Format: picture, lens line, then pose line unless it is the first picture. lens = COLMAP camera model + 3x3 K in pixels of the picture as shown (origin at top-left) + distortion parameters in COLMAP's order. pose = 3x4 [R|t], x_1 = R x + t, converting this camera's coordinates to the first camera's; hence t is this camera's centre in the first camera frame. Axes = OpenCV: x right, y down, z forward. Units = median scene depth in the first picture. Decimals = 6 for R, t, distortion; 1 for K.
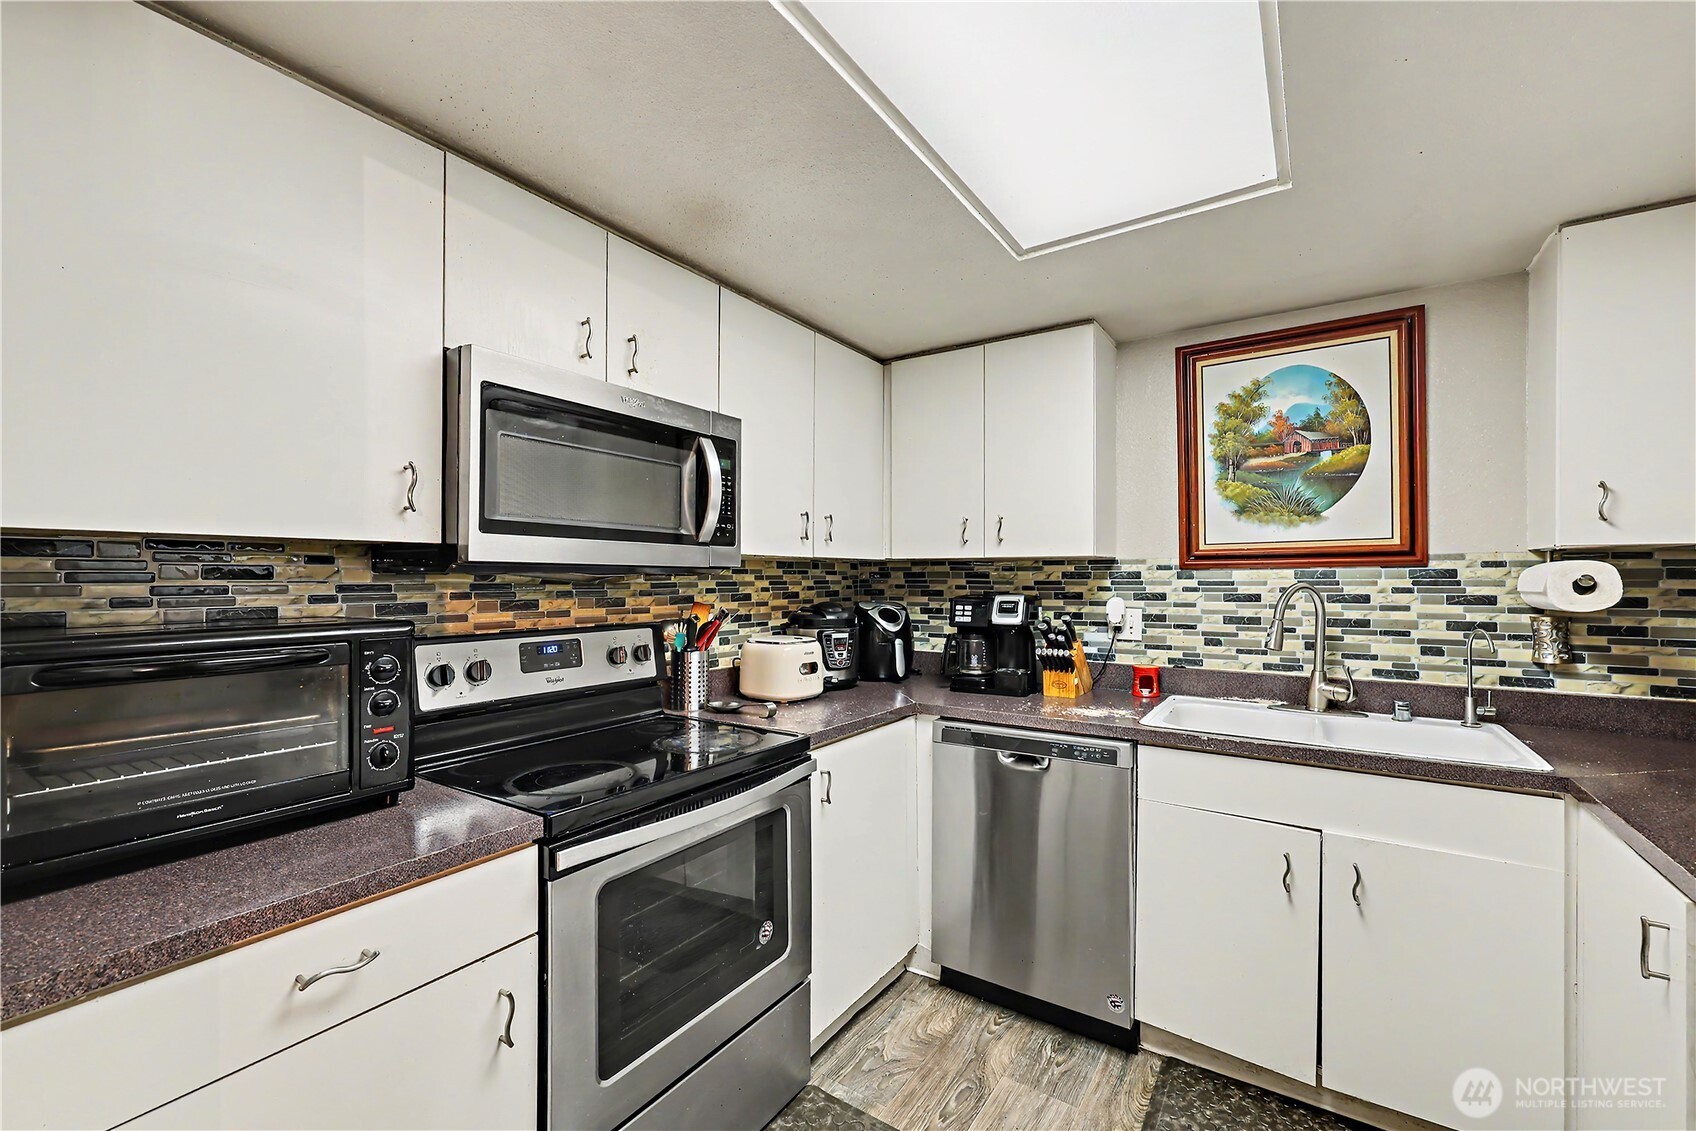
lens RADIAL K [[704.1, 0, 848.0], [0, 704.1, 565.5], [0, 0, 1]] dist [0.005489, -0.000110]
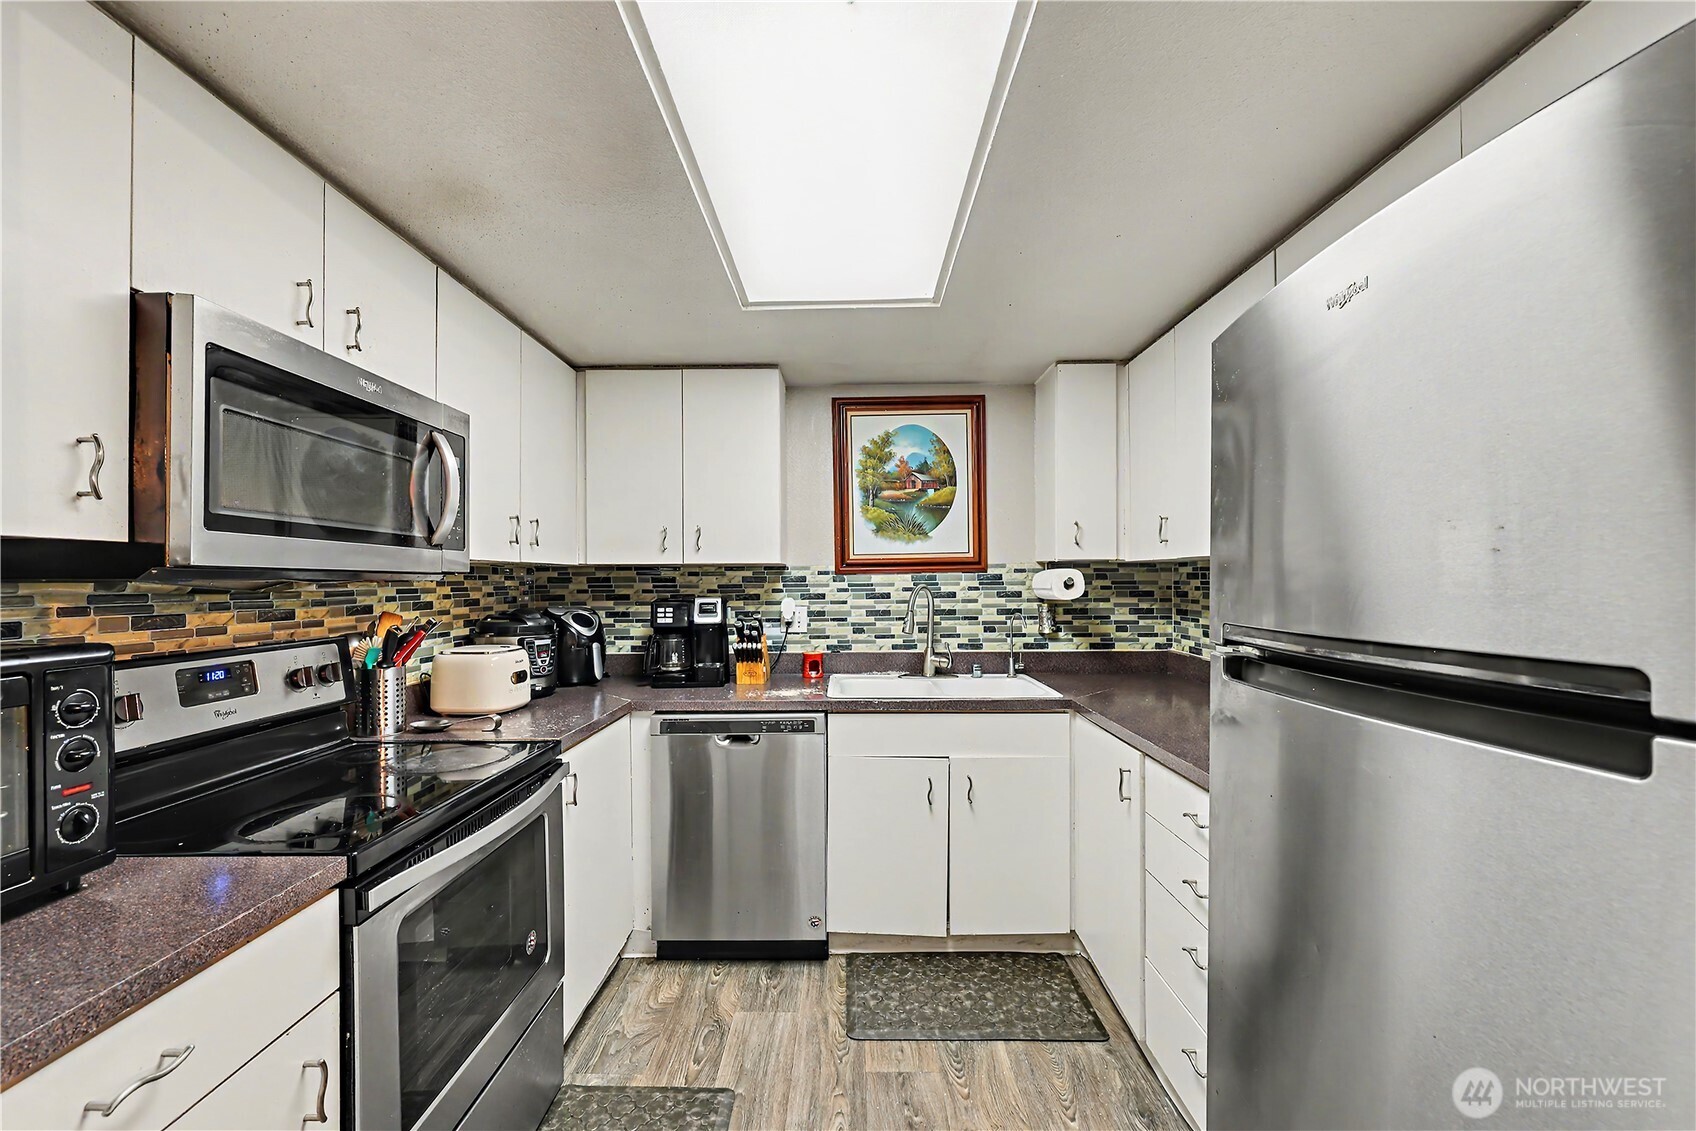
lens RADIAL K [[681.7, 0, 848.0], [0, 681.7, 565.5], [0, 0, 1]] dist [-0.001453, 0.000261]
pose [[0.835155, 0.006149, 0.549980, -0.207438], [-0.002430, 0.999969, -0.007489, -0.001261], [-0.550009, 0.004918, 0.835144, -0.032856]]
